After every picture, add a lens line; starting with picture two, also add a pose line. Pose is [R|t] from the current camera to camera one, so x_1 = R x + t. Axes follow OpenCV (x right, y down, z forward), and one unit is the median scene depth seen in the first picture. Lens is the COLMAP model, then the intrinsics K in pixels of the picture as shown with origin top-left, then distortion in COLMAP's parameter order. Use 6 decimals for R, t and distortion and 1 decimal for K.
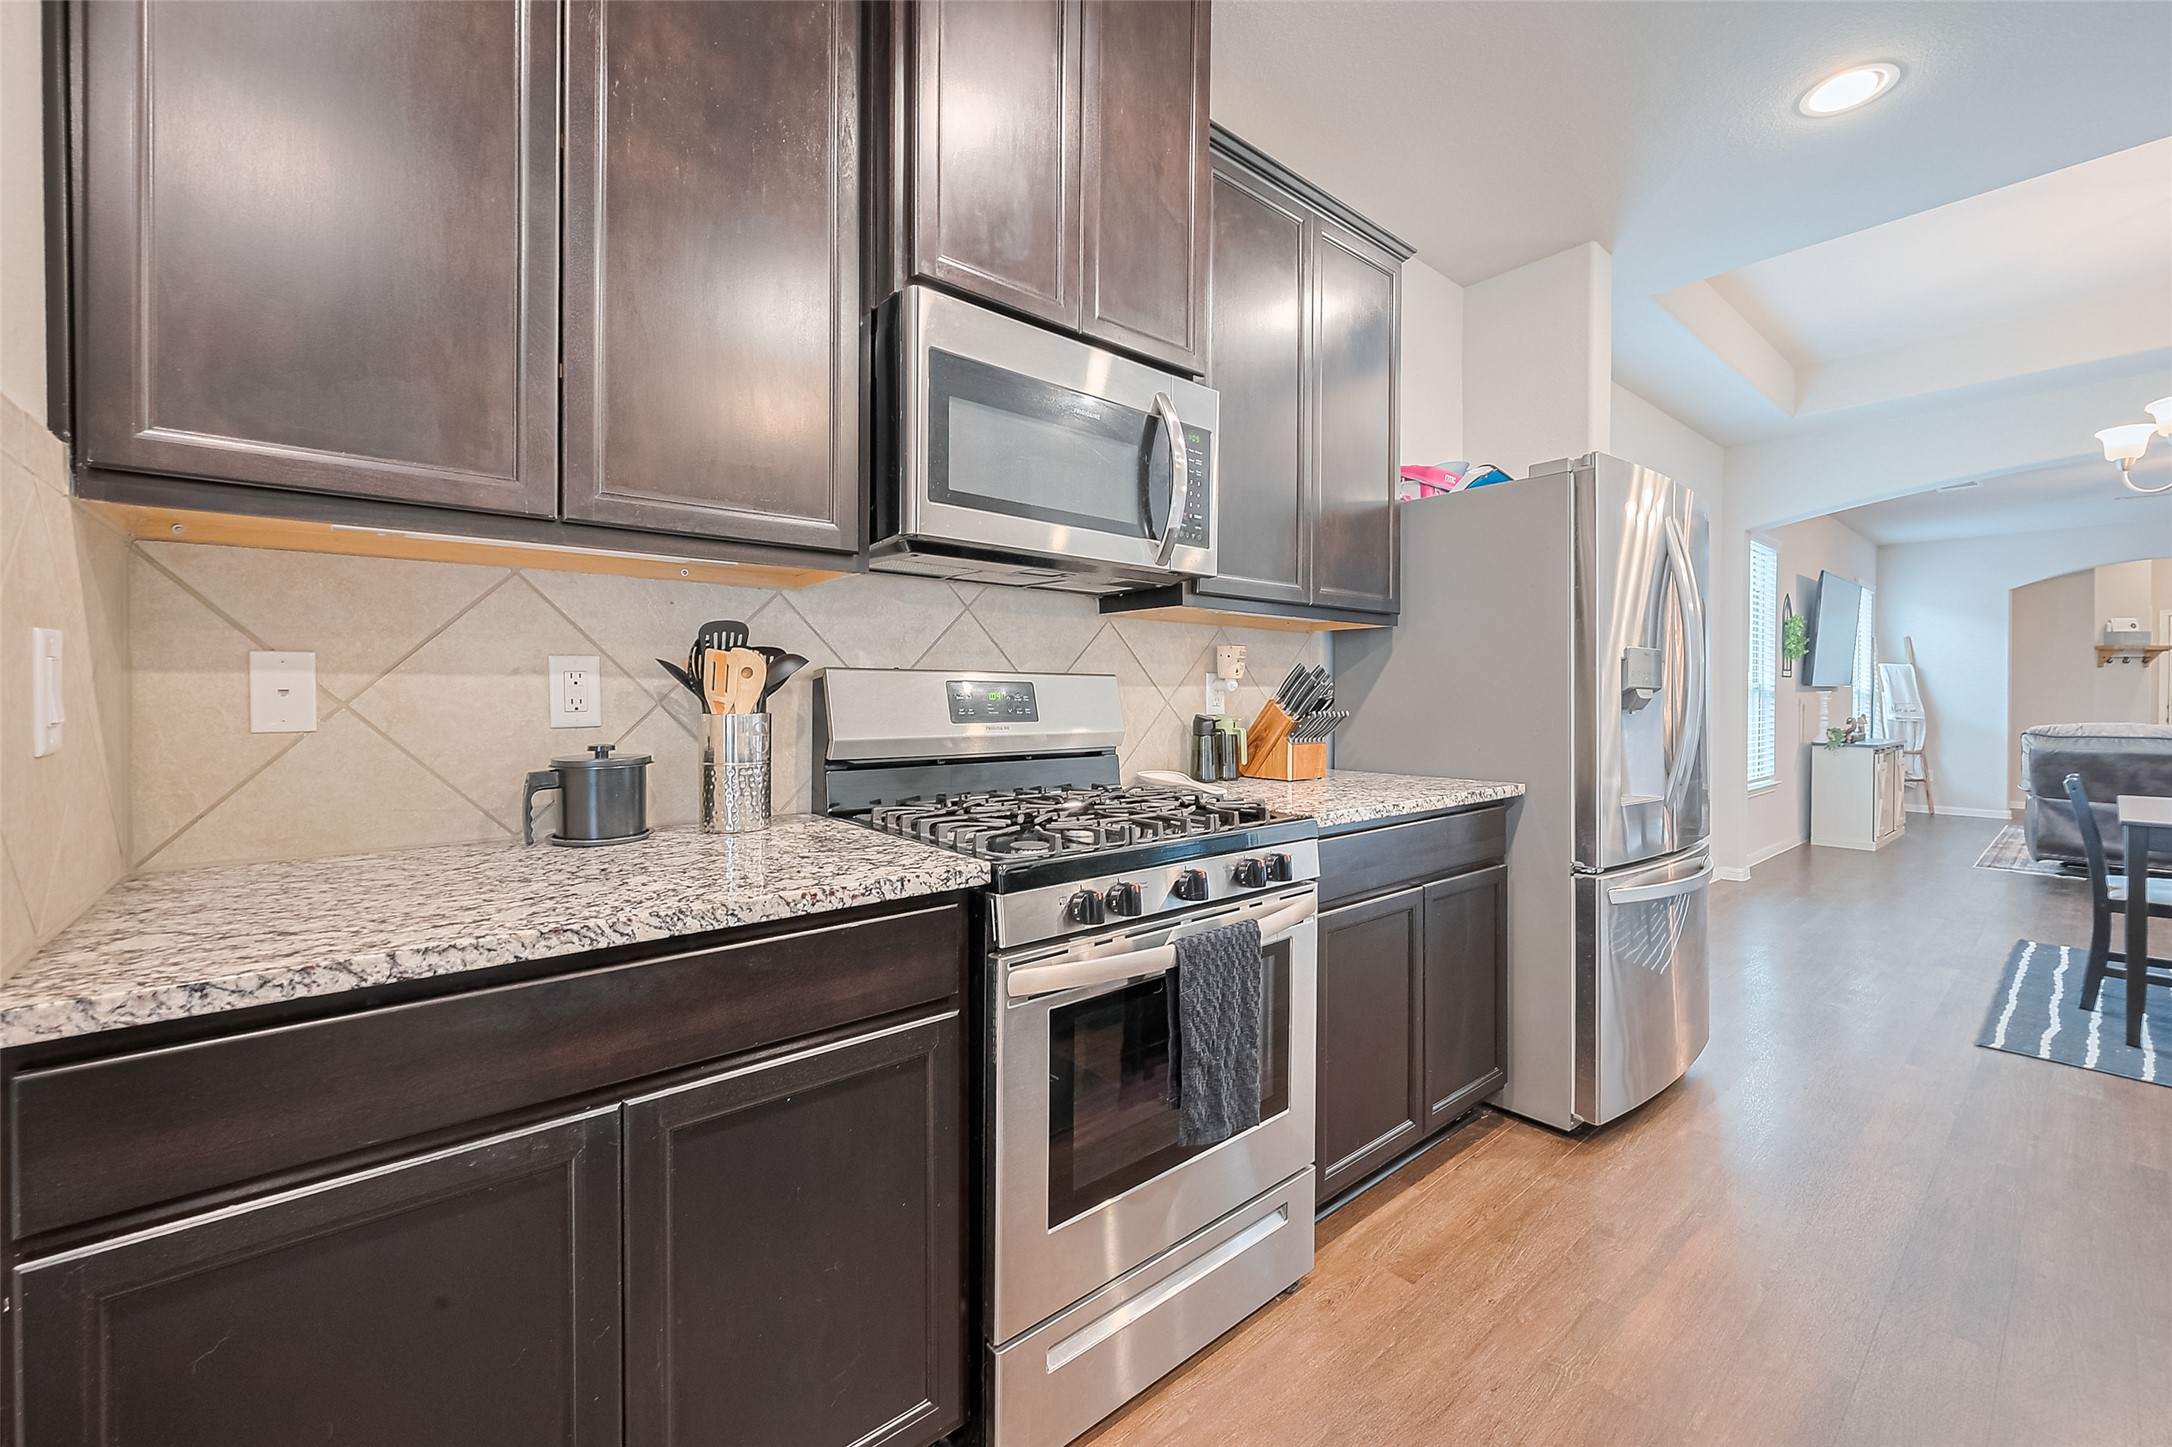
lens RADIAL K [[866.0, 0, 1078.8], [0, 866.0, 697.1], [0, 0, 1]] dist [-0.000271, 0.000086]
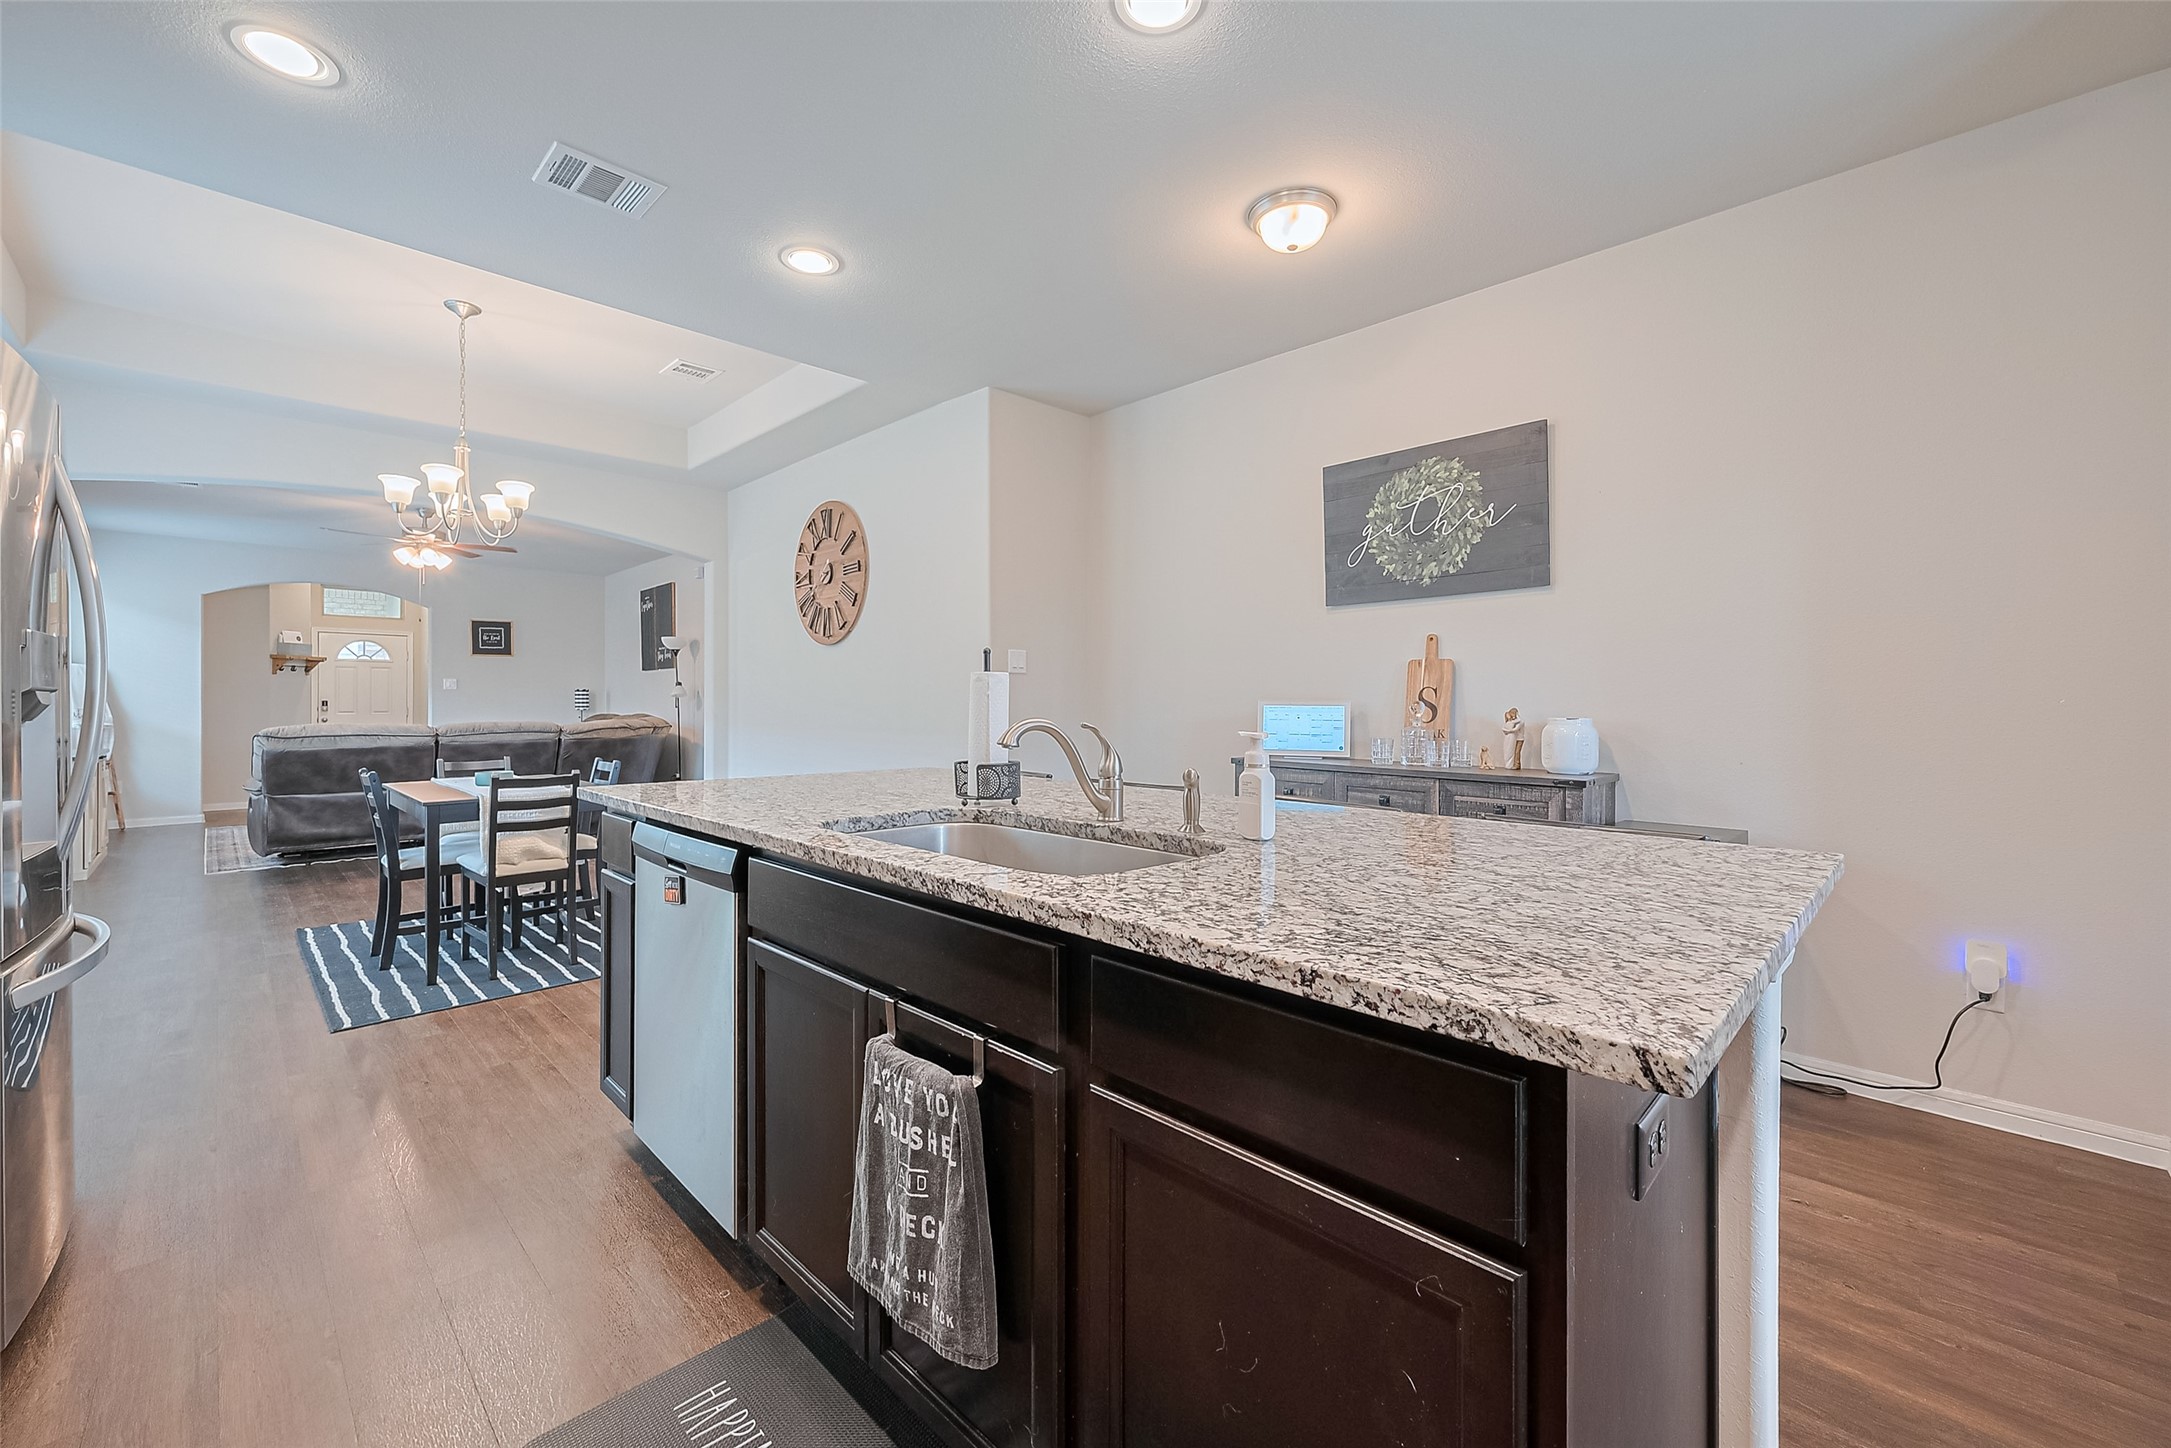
lens RADIAL K [[865.6, 0, 1098.0], [0, 865.6, 705.3], [0, 0, 1]] dist [-0.000271, 0.000086]
pose [[-0.098022, -0.008895, 0.995145, -0.156778], [0.003412, 0.999951, 0.009274, -0.005572], [-0.995178, 0.004305, -0.097987, 0.259481]]
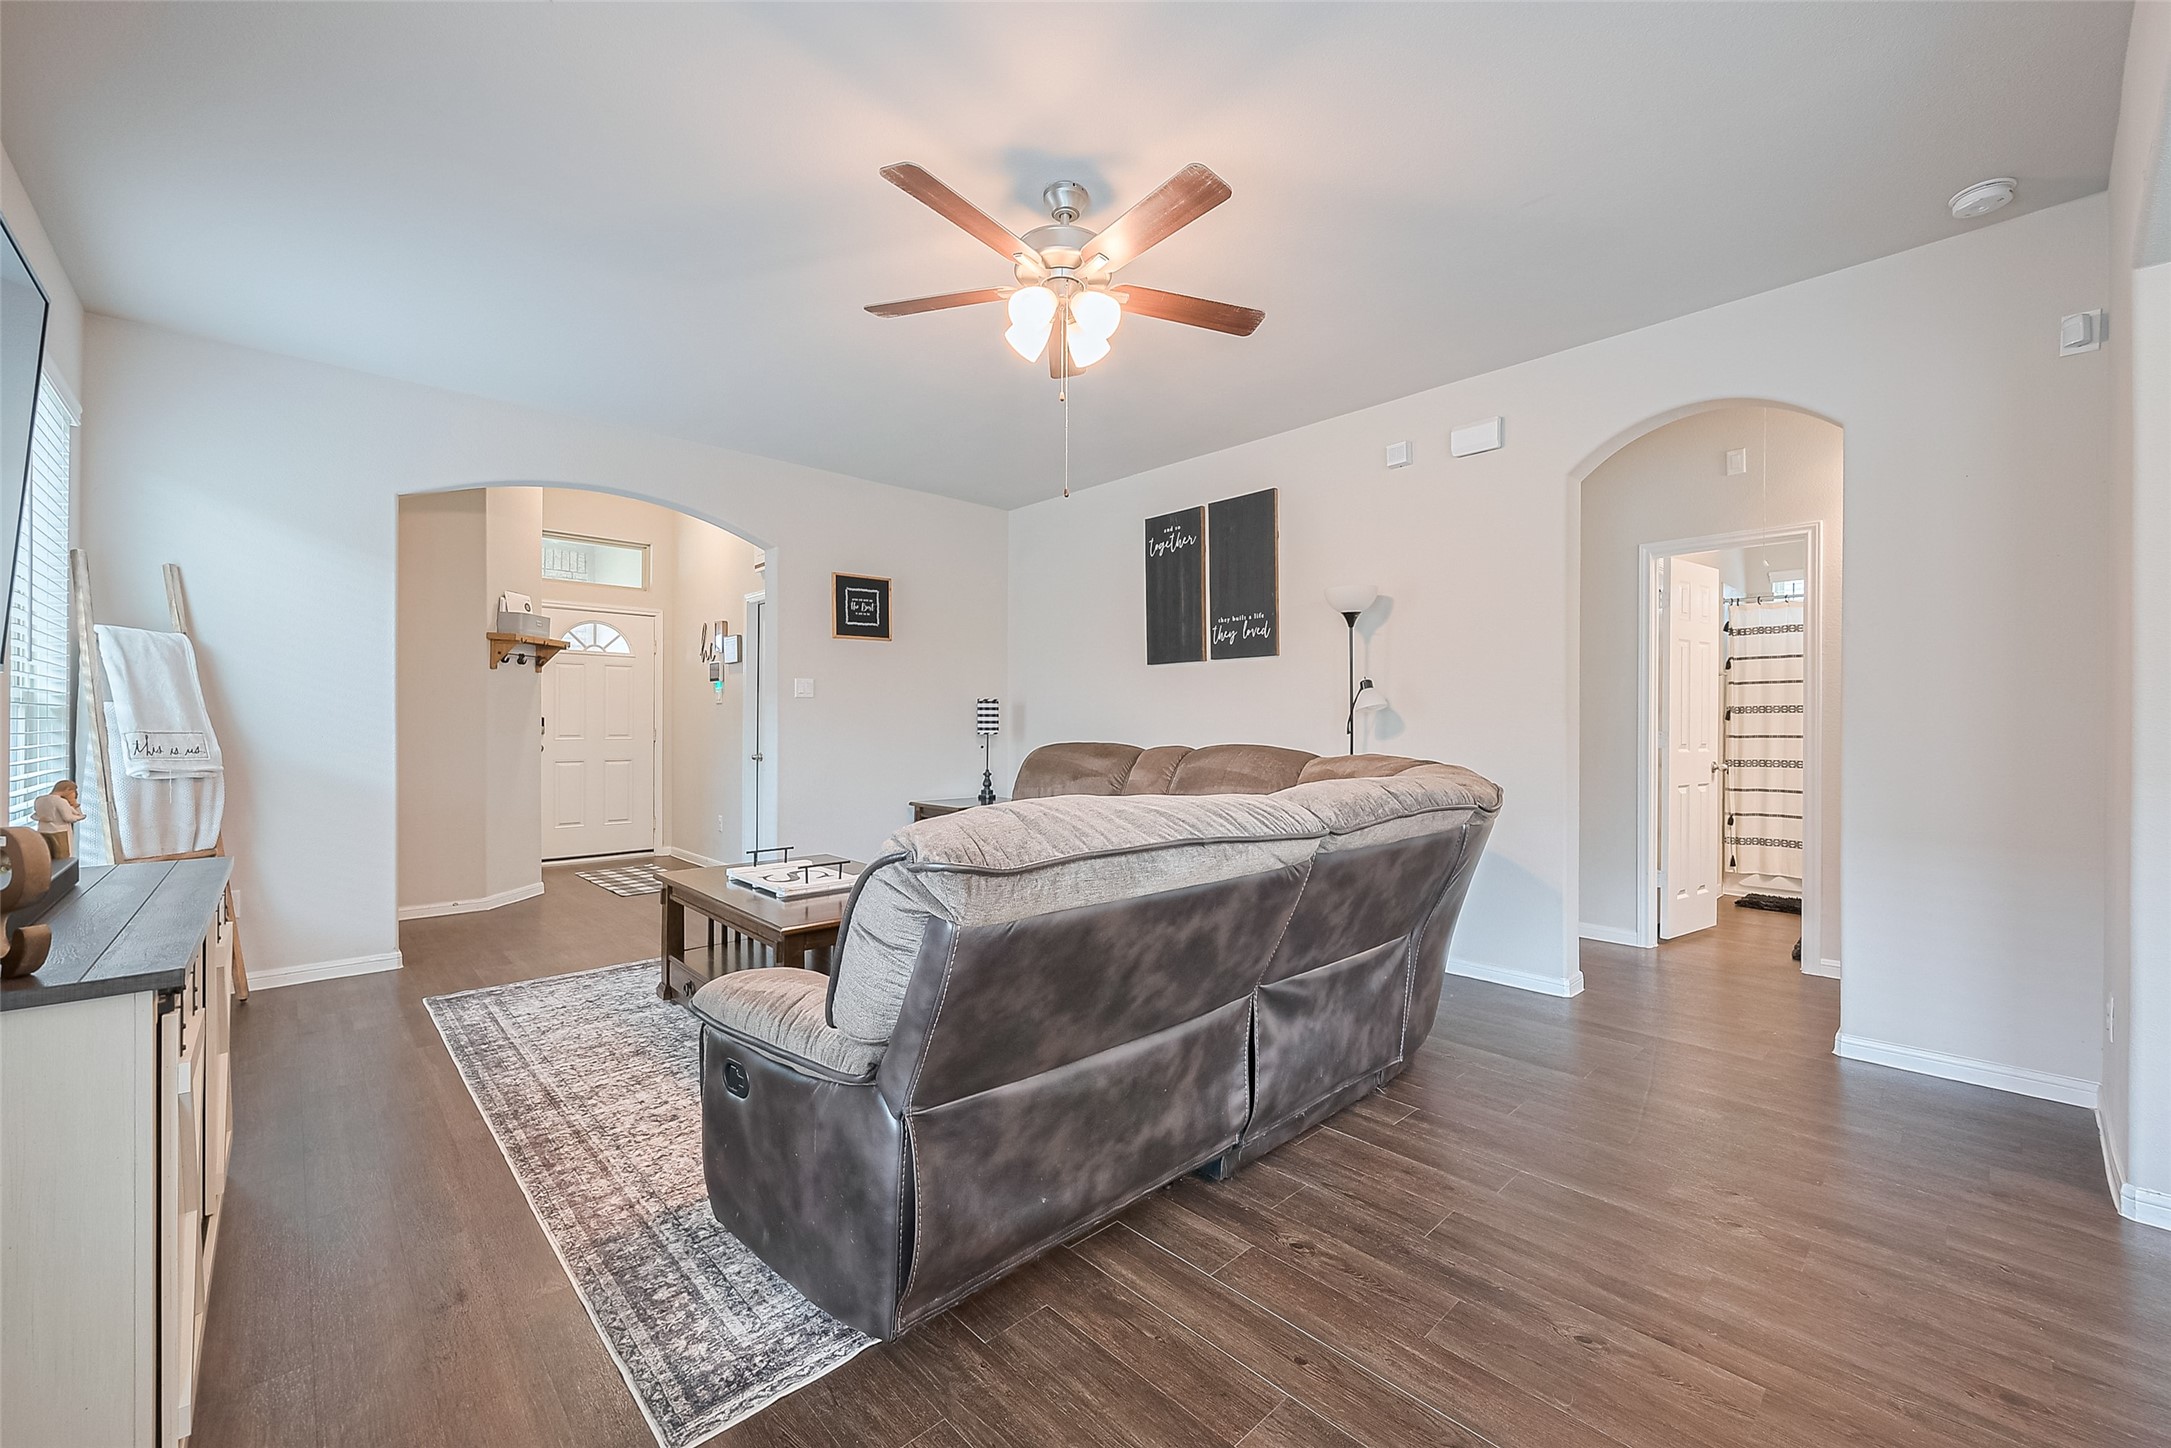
lens RADIAL K [[865.6, 0, 1110.2], [0, 865.6, 723.8], [0, 0, 1]] dist [-0.000271, 0.000086]
pose [[-0.069057, -0.004109, 0.997604, 2.564757], [-0.001069, 0.999991, 0.004045, 0.008048], [-0.997612, -0.000787, -0.069061, 2.888852]]
